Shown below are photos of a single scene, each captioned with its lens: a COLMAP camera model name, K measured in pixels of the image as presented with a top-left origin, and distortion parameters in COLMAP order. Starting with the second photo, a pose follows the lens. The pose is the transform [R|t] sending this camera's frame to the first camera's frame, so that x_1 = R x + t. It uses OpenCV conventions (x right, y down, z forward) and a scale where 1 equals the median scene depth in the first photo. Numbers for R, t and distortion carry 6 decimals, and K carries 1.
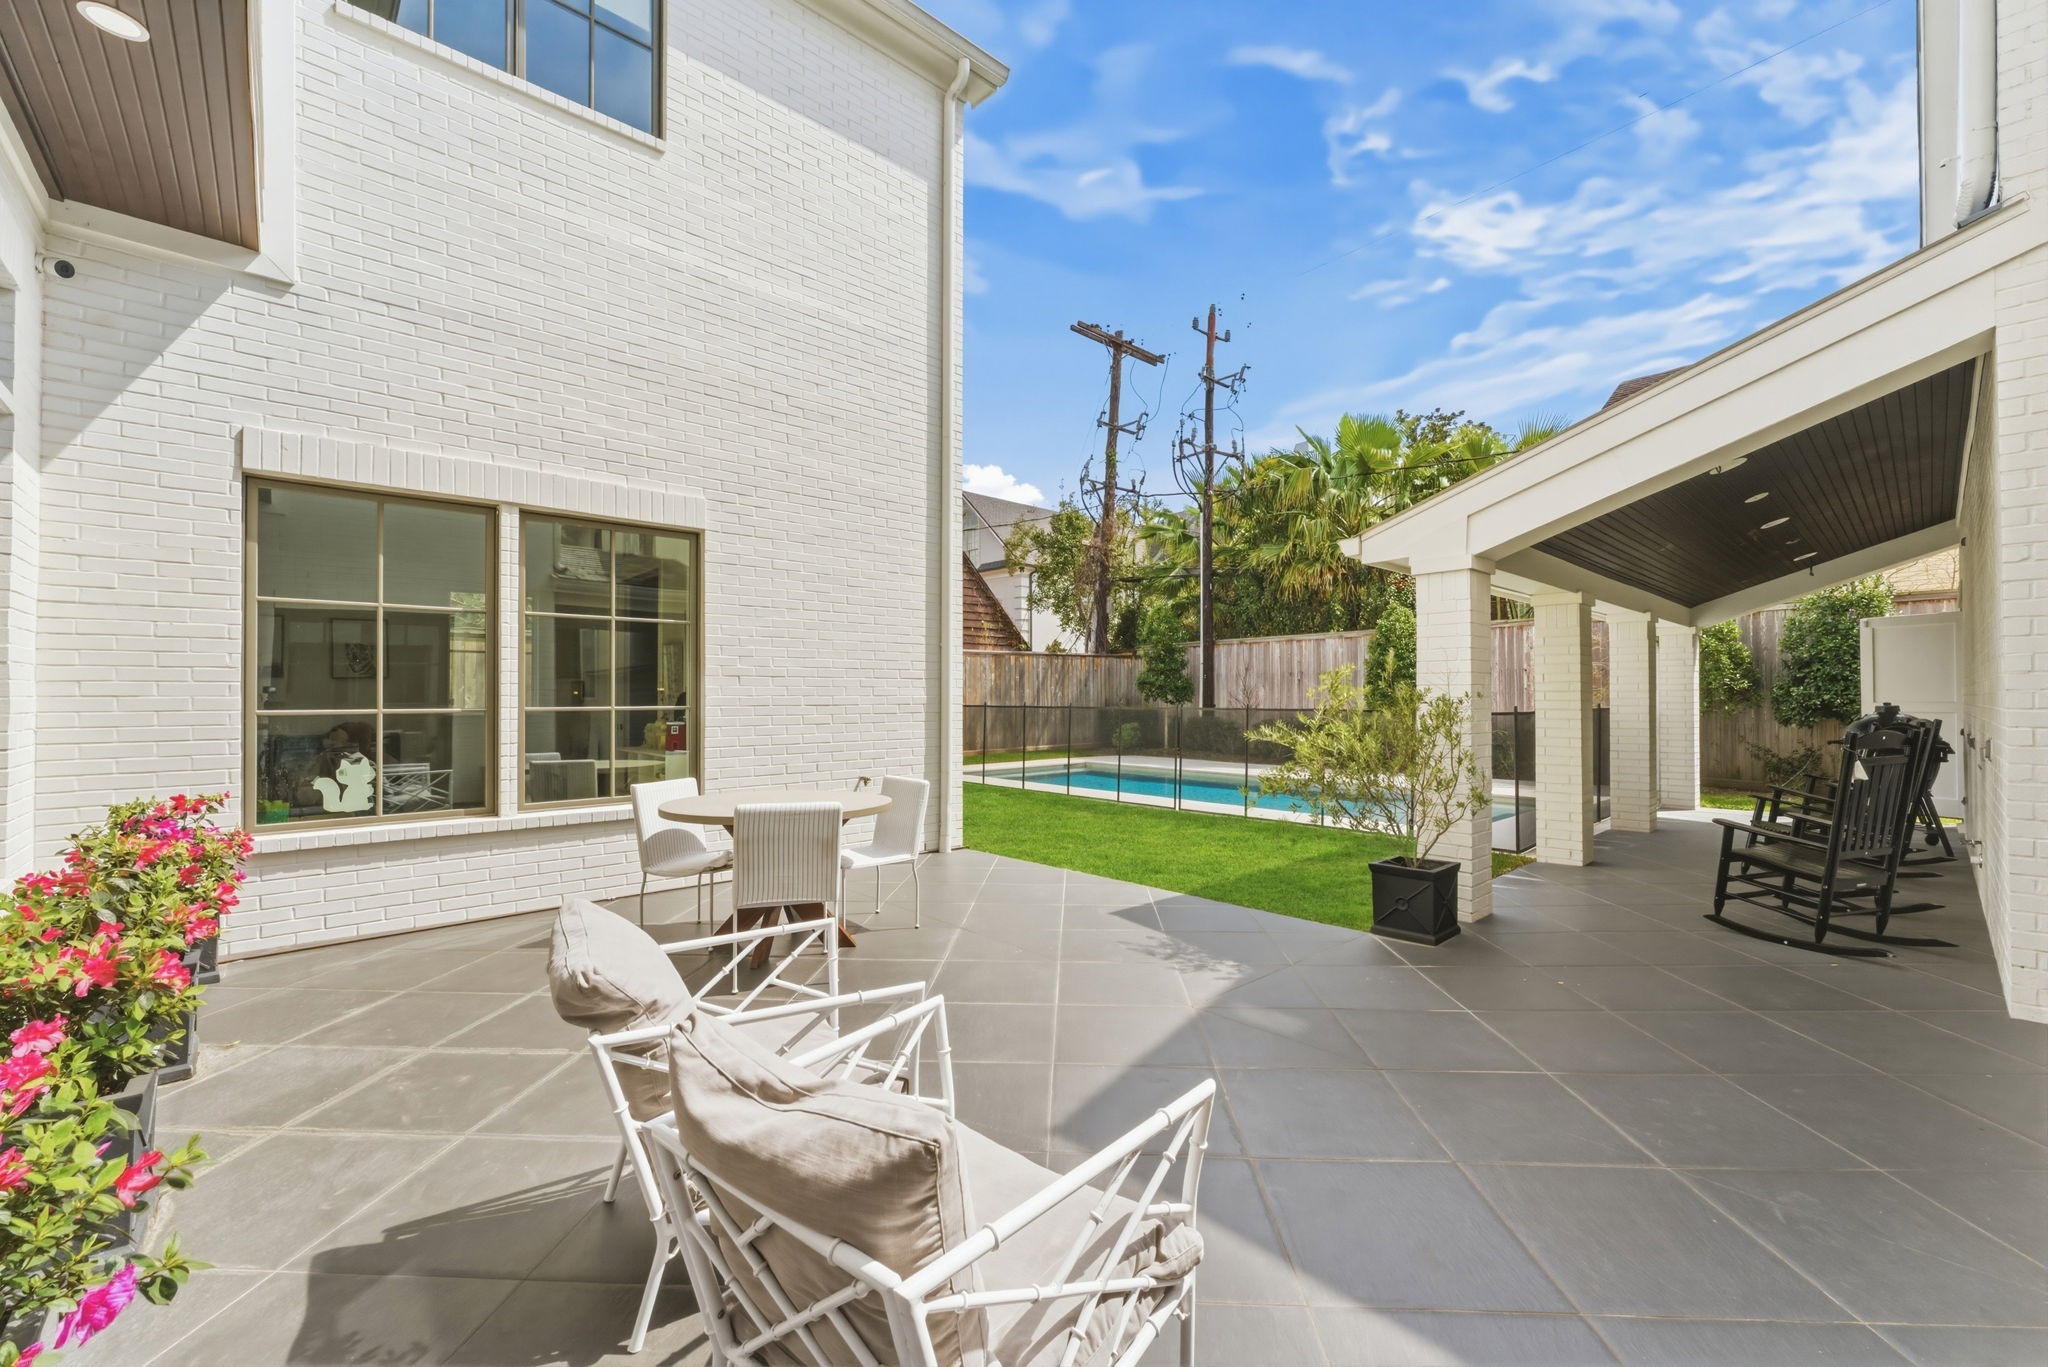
lens RADIAL K [[827.1, 0, 1035.2], [0, 827.1, 689.9], [0, 0, 1]] dist [-0.000546, -0.000002]
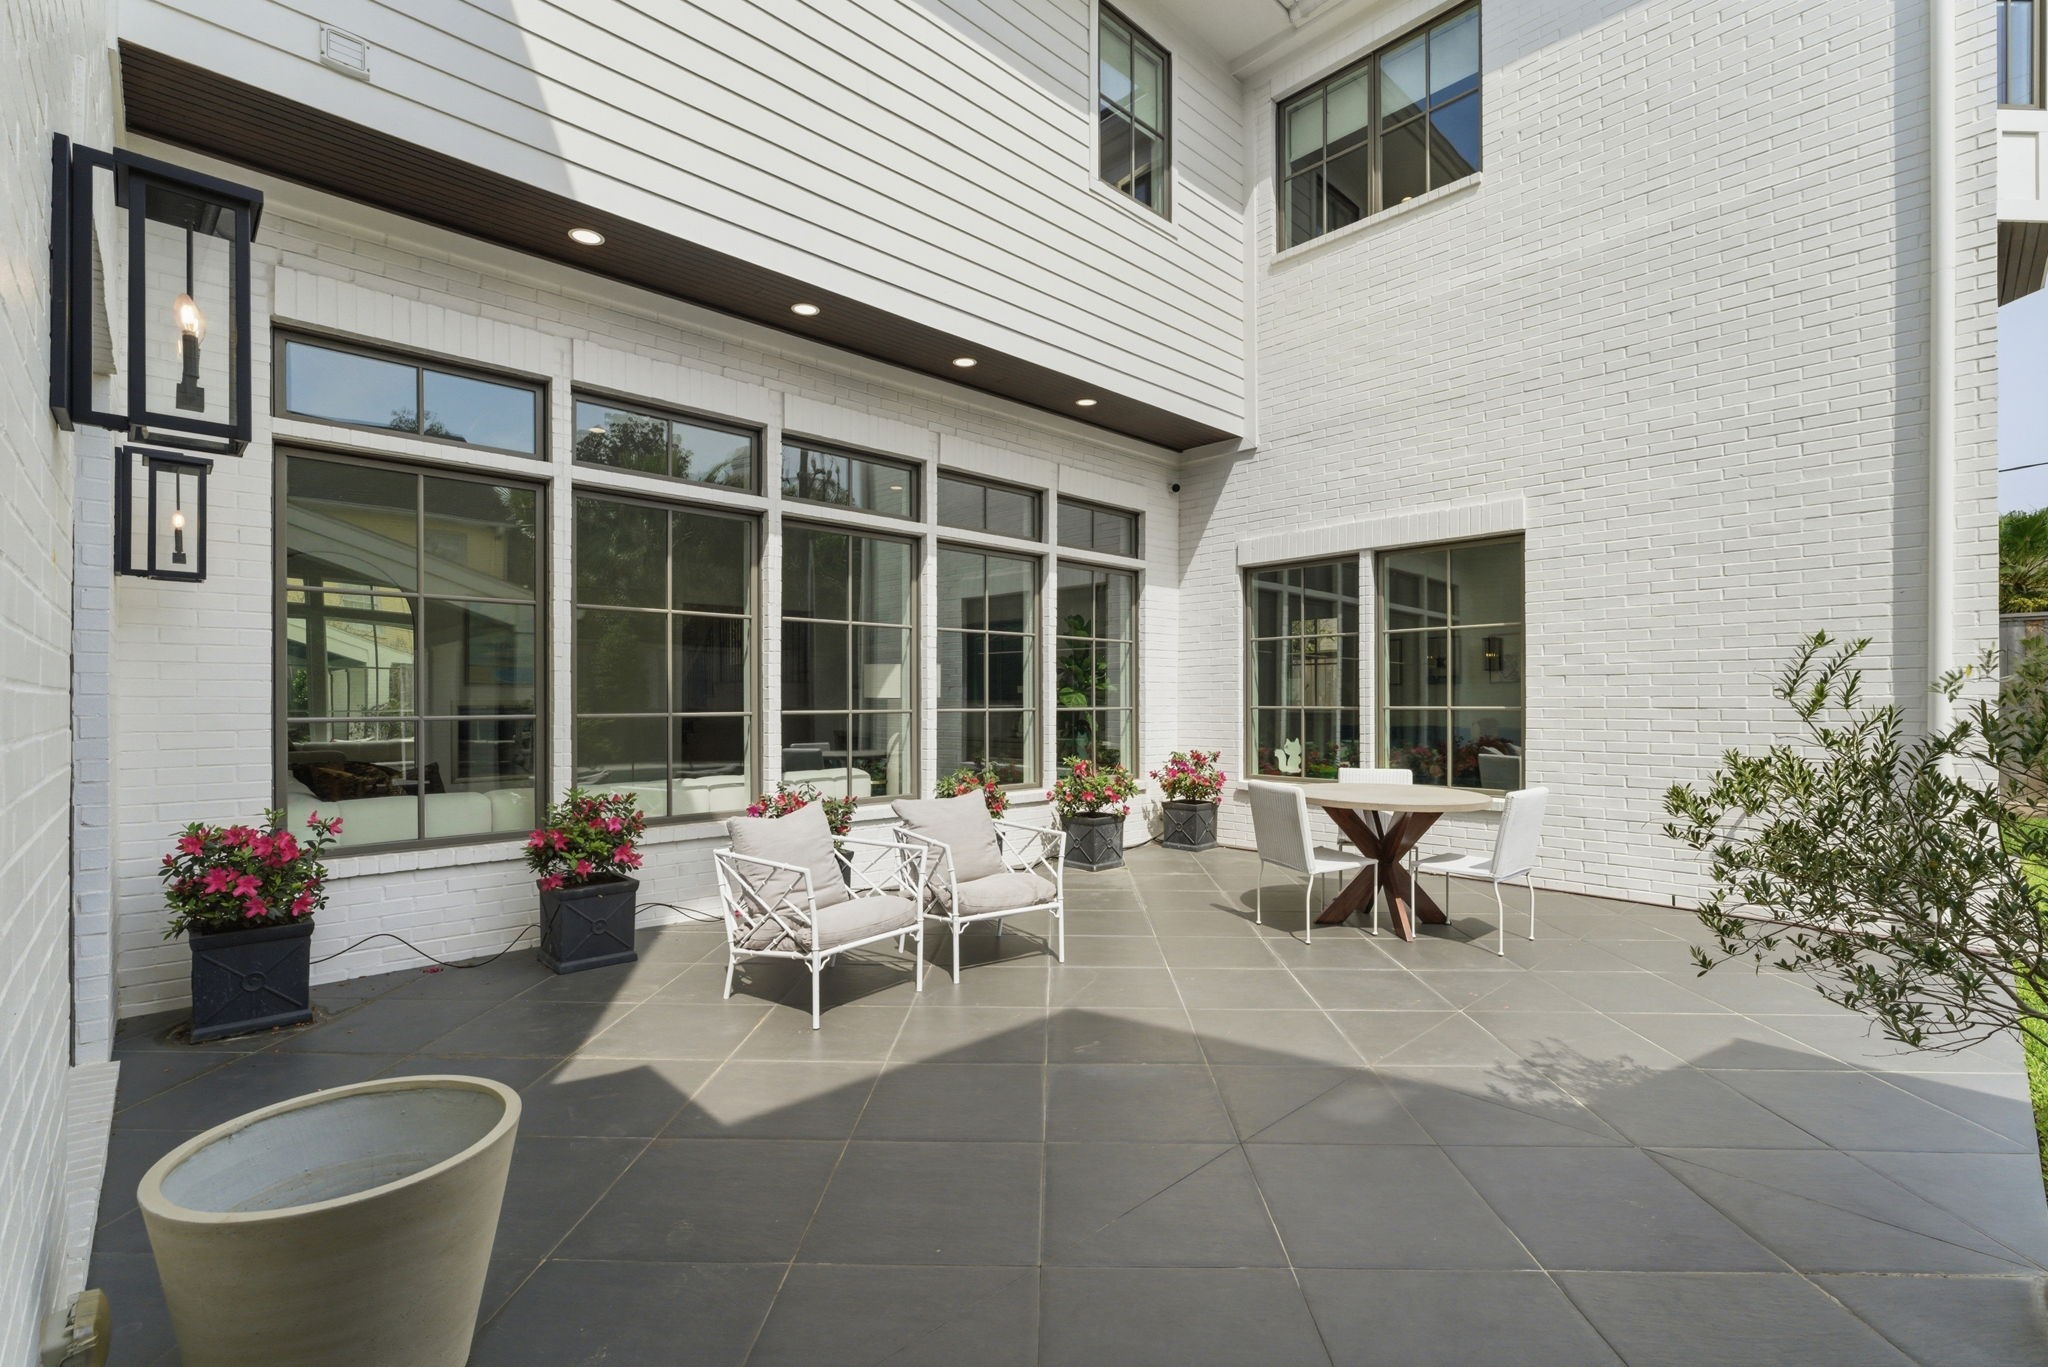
lens RADIAL K [[897.8, 0, 1024.0], [0, 897.8, 683.5], [0, 0, 1]] dist [0.001196, 0.000089]
pose [[0.018007, -0.013338, -0.999749, 0.788638], [0.015992, 0.999787, -0.013050, -0.004944], [0.999710, -0.015753, 0.018216, 0.448789]]
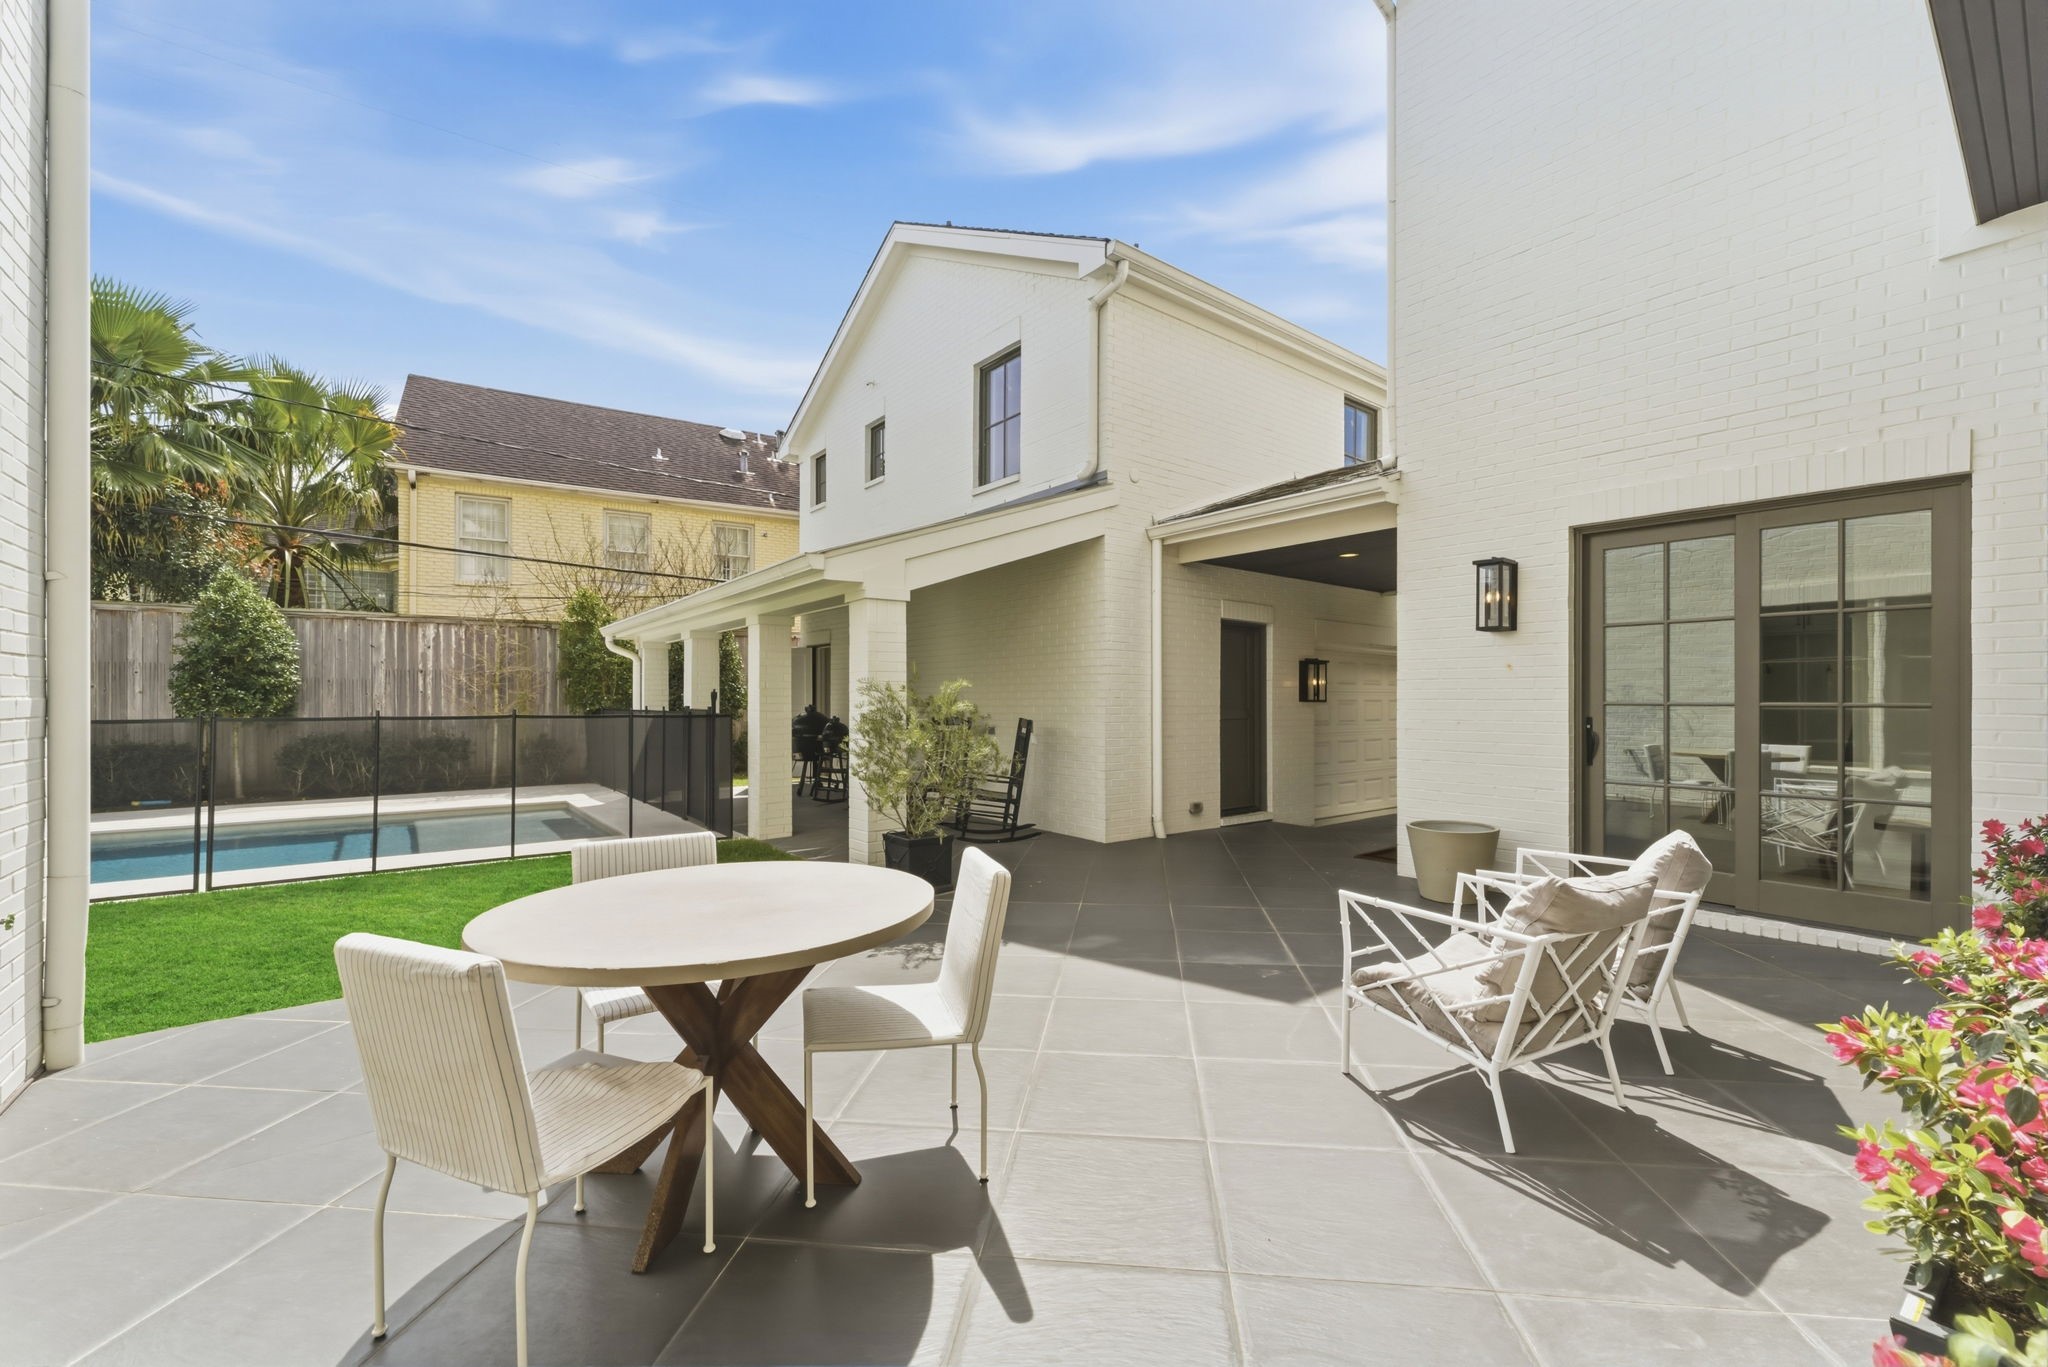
lens RADIAL K [[827.1, 0, 1035.2], [0, 827.1, 689.9], [0, 0, 1]] dist [-0.000546, -0.000002]
pose [[0.065117, 0.017162, 0.997730, -0.734250], [-0.012638, 0.999786, -0.016372, 0.003524], [-0.997798, -0.011543, 0.065320, 0.685000]]
